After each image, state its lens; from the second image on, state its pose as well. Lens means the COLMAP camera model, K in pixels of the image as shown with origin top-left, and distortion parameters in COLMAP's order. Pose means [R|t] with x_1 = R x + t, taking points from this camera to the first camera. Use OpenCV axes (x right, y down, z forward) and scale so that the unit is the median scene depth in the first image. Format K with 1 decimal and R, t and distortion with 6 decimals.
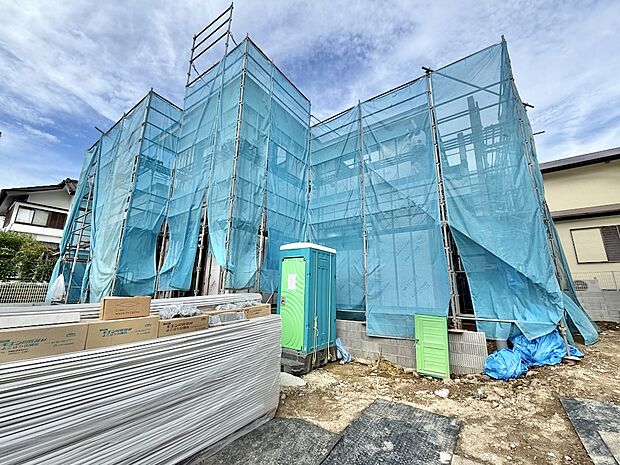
lens RADIAL K [[245.9, 0, 312.9], [0, 245.9, 235.6], [0, 0, 1]] dist [-0.002603, 0.001222]
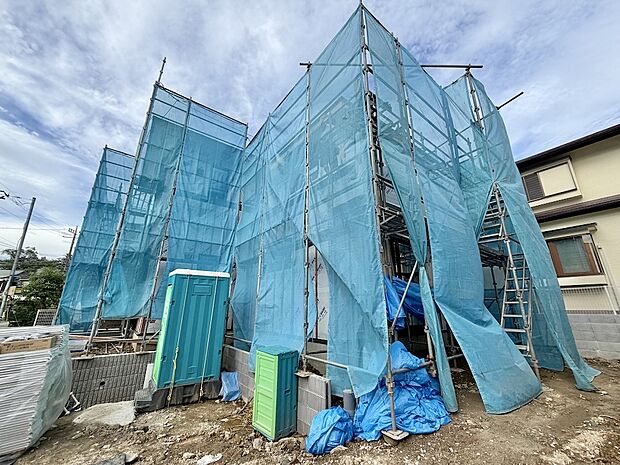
lens RADIAL K [[245.9, 0, 313.8], [0, 245.9, 233.3], [0, 0, 1]] dist [-0.002603, 0.001222]
pose [[0.954523, -0.096014, -0.282253, 0.752171], [0.071741, 0.992876, -0.095135, 0.021246], [0.289377, 0.070560, 0.954611, 0.205797]]
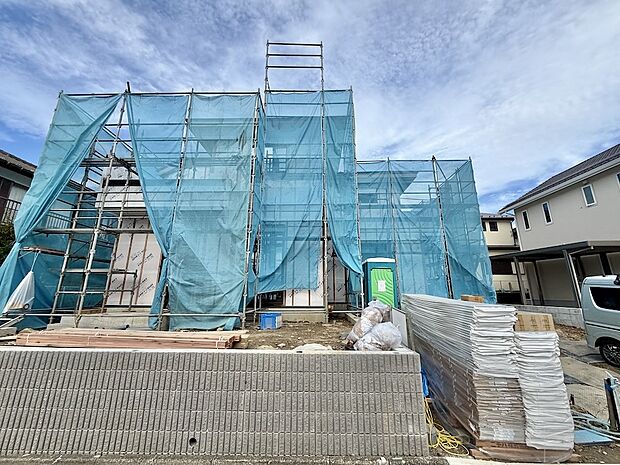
lens RADIAL K [[245.9, 0, 311.6], [0, 245.9, 230.6], [0, 0, 1]] dist [-0.002603, 0.001222]
pose [[0.833914, 0.126686, 0.537157, -1.141858], [-0.110515, 0.991916, -0.062369, 0.008117], [-0.540715, -0.007353, 0.841173, 0.048337]]
